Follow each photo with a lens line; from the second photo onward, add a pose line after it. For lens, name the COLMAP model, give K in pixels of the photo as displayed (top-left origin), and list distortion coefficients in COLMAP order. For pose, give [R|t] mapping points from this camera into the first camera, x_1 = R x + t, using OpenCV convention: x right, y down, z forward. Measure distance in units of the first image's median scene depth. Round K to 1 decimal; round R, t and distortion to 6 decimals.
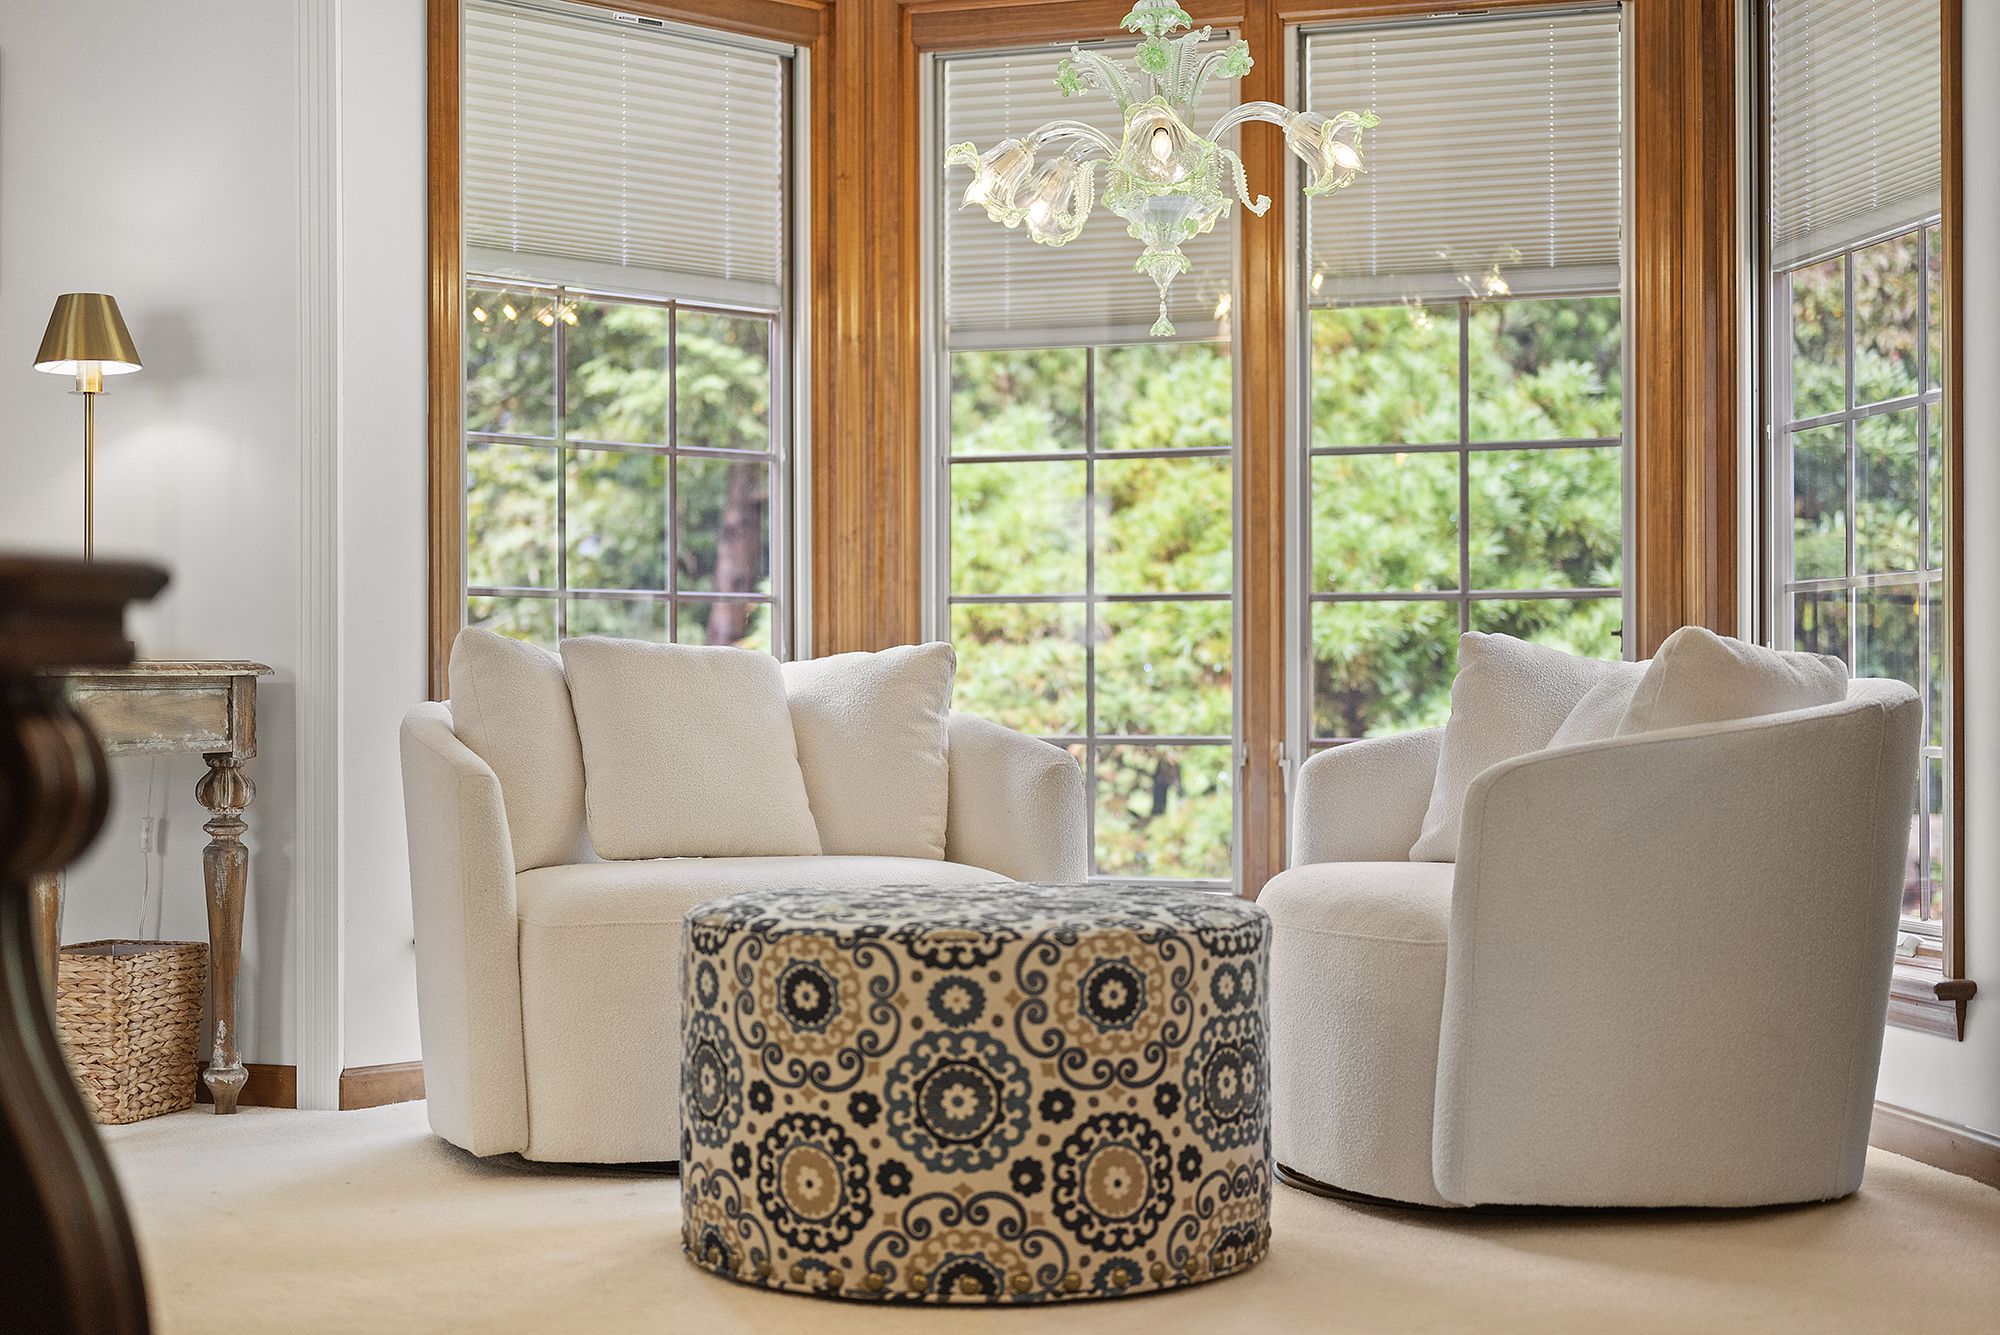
lens RADIAL K [[2902.2, 0, 997.9], [0, 2902.2, 670.0], [0, 0, 1]] dist [-0.030697, 0.000000]
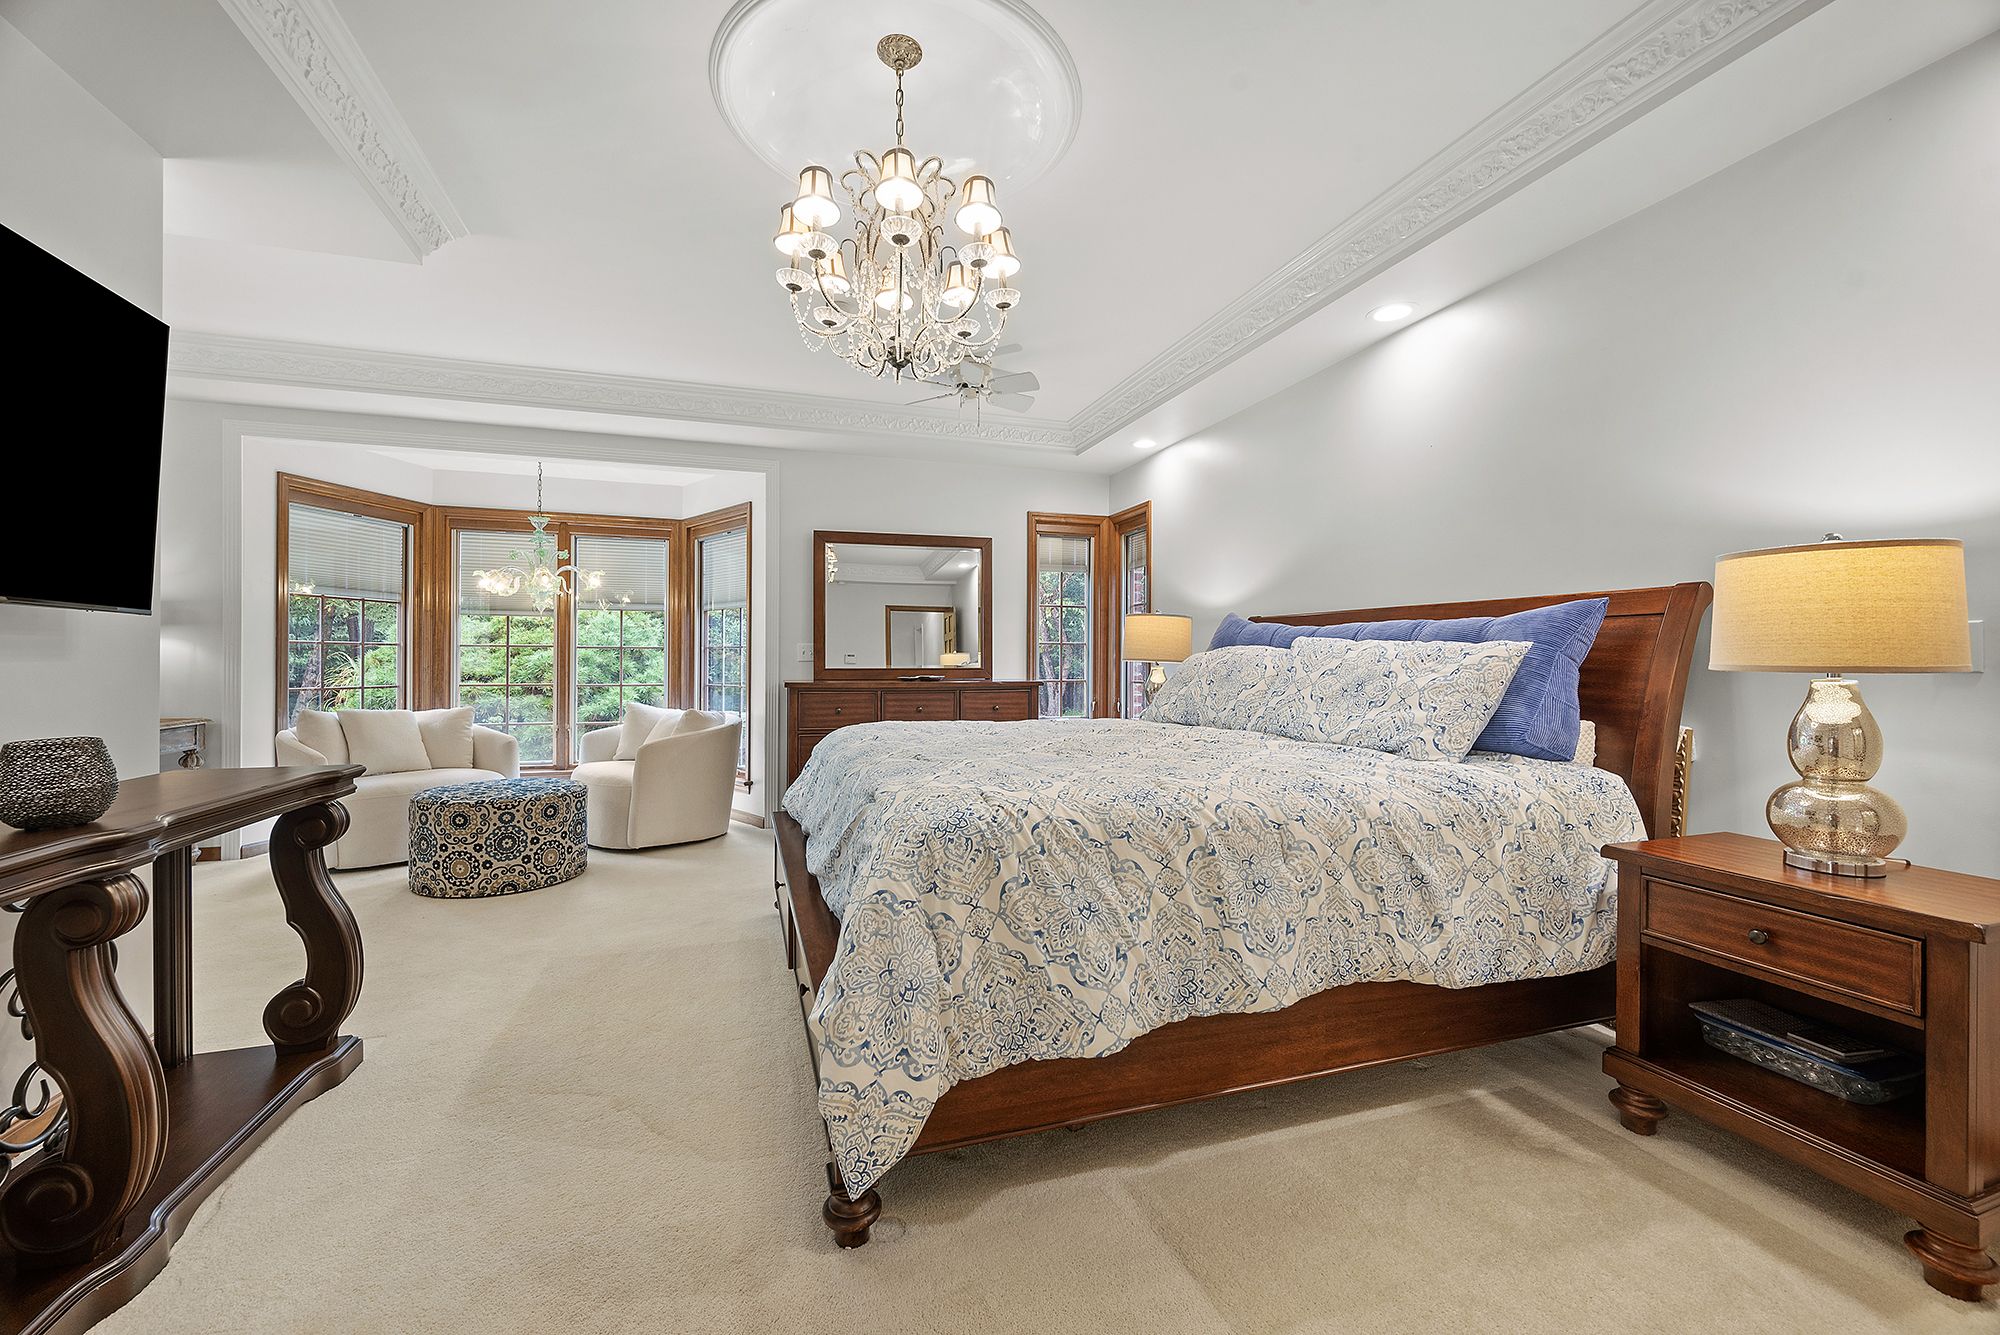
lens RADIAL K [[788.0, 0, 994.8], [0, 788.0, 661.5], [0, 0, 1]] dist [-0.002978, -0.000502]
pose [[0.797014, 0.006126, 0.603929, -0.131865], [-0.010617, 0.999936, 0.003868, -0.110301], [-0.603867, -0.009495, 0.797028, -0.260417]]
